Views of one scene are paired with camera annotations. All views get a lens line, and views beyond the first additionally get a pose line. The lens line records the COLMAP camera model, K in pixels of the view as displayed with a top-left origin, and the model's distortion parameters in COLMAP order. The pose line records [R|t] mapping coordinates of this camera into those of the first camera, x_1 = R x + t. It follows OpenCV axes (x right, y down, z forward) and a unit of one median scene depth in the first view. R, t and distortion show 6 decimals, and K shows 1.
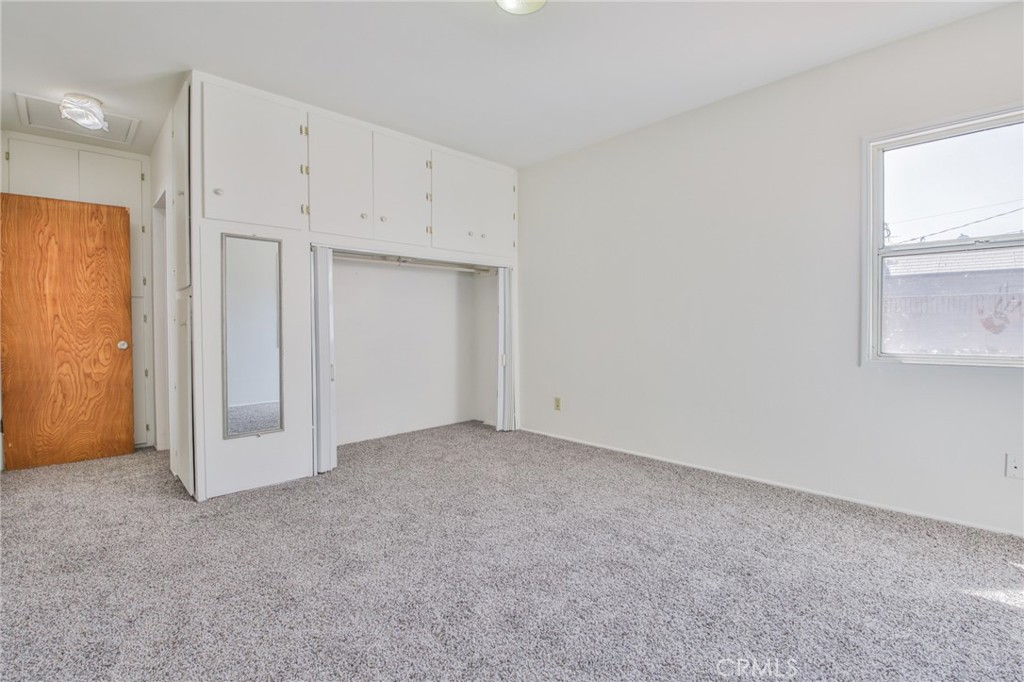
lens RADIAL K [[467.2, 0, 512.7], [0, 467.2, 334.3], [0, 0, 1]] dist [-0.001124, -0.012204]
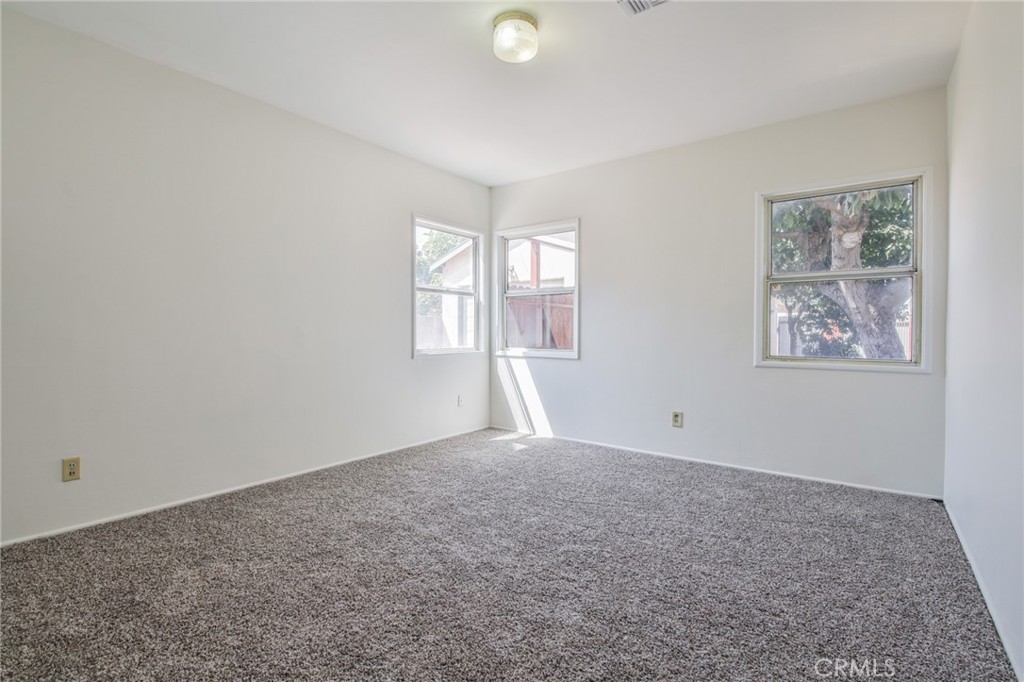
lens RADIAL K [[467.2, 0, 512.7], [0, 467.2, 334.3], [0, 0, 1]] dist [-0.001124, -0.012204]
pose [[-0.173736, 0.014528, 0.984685, -0.852573], [0.021213, 0.999714, -0.011007, 0.011053], [-0.984564, 0.018976, -0.173994, 0.934618]]
